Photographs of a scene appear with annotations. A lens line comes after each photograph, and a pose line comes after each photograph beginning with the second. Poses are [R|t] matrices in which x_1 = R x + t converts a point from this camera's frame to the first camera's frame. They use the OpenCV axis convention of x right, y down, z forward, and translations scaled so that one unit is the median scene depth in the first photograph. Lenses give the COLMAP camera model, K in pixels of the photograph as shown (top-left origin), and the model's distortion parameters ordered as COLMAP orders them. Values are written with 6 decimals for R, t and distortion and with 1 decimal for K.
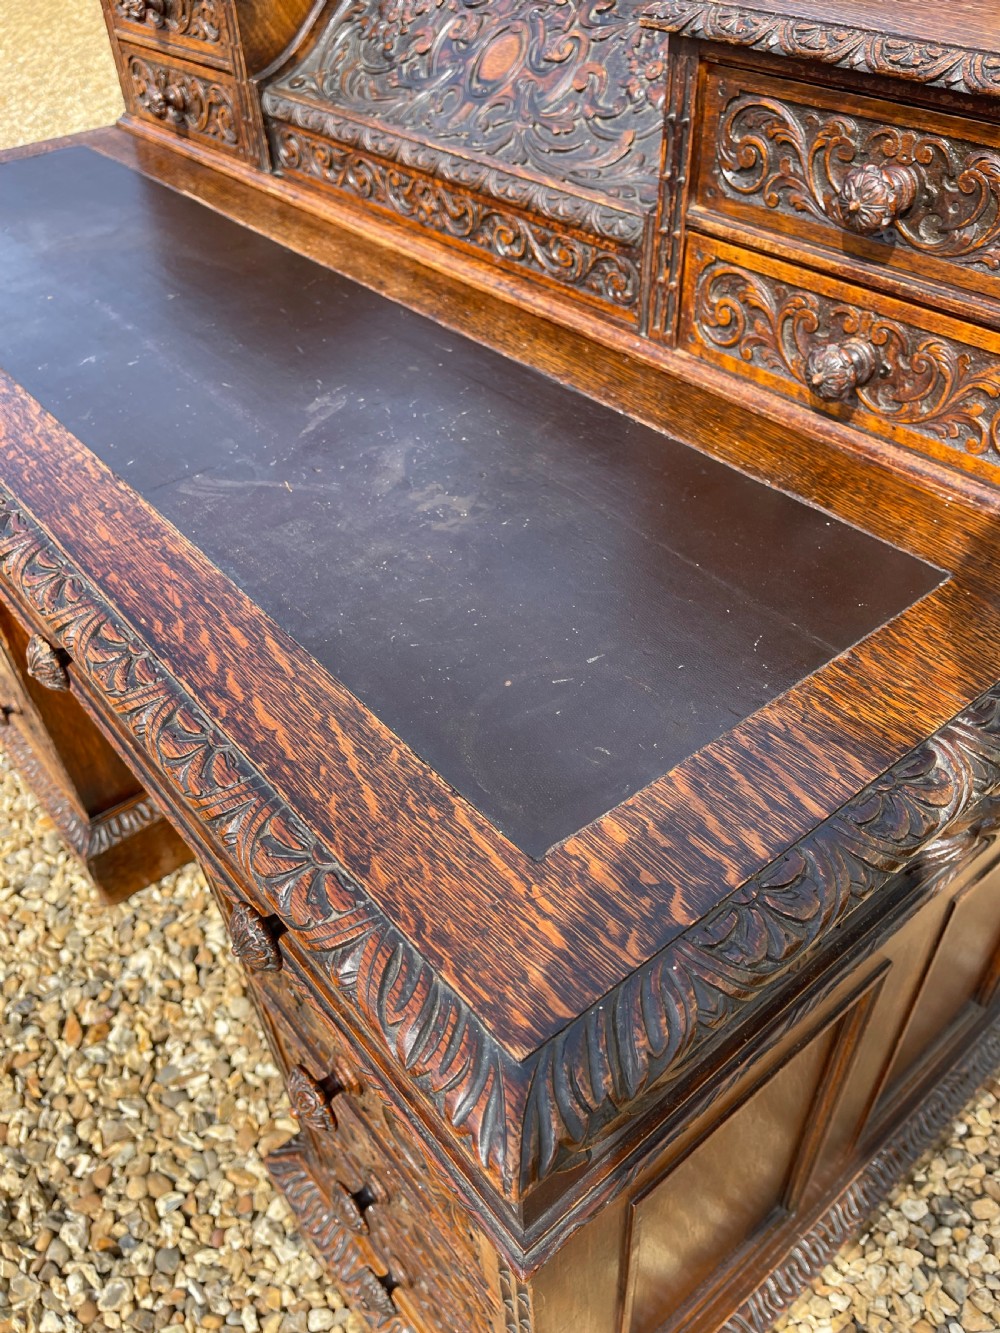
lens RADIAL K [[1003.3, 0, 492.9], [0, 1003.3, 664.9], [0, 0, 1]] dist [0.077641, -0.105667]
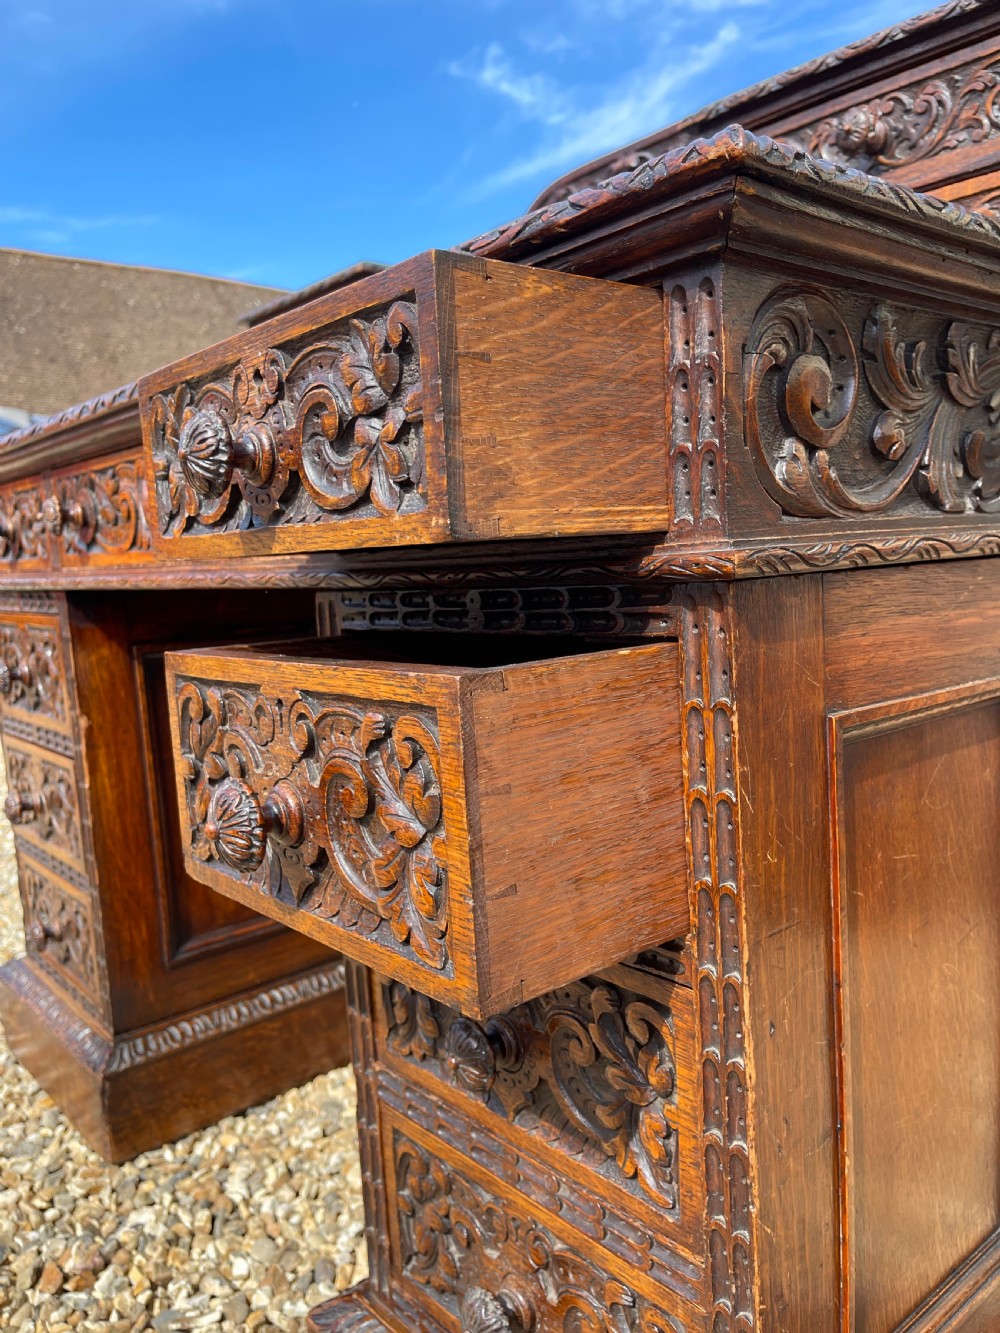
lens RADIAL K [[1003.3, 0, 499.4], [0, 1003.3, 653.8], [0, 0, 1]] dist [0.077641, -0.105667]
pose [[0.999934, -0.011474, -0.000478, -0.057630], [0.009248, 0.829264, -0.558781, 0.377087], [0.006808, 0.558739, 0.829315, 0.080937]]
